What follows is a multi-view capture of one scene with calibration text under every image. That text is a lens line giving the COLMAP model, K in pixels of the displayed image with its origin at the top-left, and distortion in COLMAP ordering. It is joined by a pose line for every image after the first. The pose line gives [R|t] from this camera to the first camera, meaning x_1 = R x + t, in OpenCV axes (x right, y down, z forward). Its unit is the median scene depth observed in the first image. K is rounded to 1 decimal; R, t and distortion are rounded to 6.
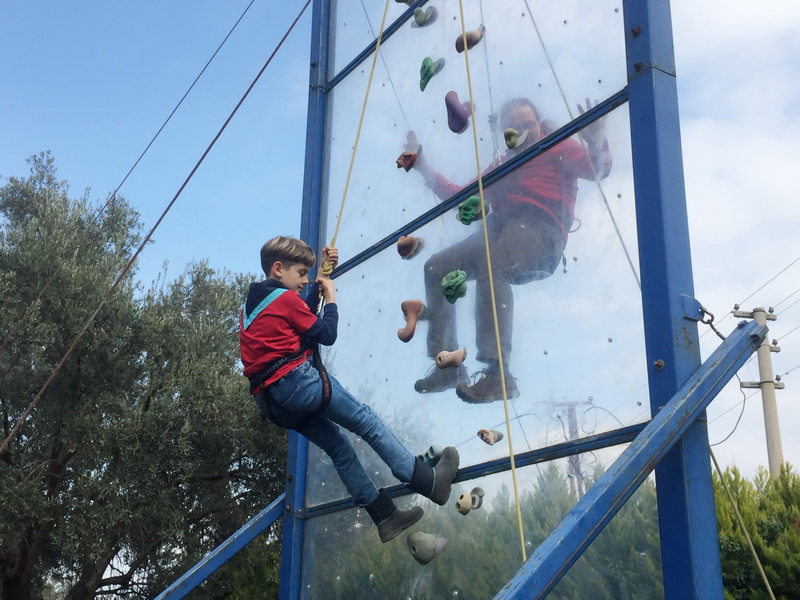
lens RADIAL K [[1003.1, 0, 400.0], [0, 1003.1, 300.0], [0, 0, 1]] dist [0.016749, -0.008541]
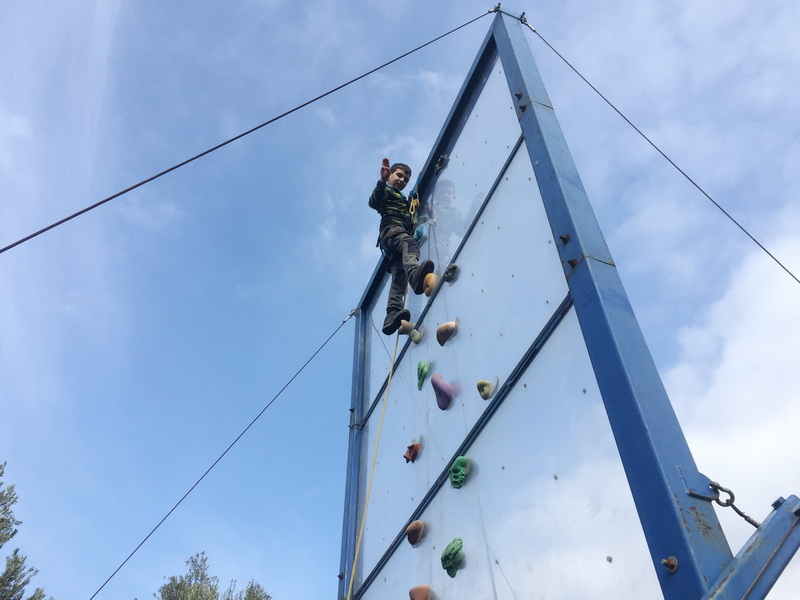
lens RADIAL K [[681.4, 0, 400.0], [0, 681.4, 300.0], [0, 0, 1]] dist [0.010357, -0.013043]
pose [[0.977517, -0.172676, -0.121013, 0.126191], [0.087189, 0.853552, -0.513661, 0.104670], [0.191988, 0.491561, 0.849417, 0.363636]]
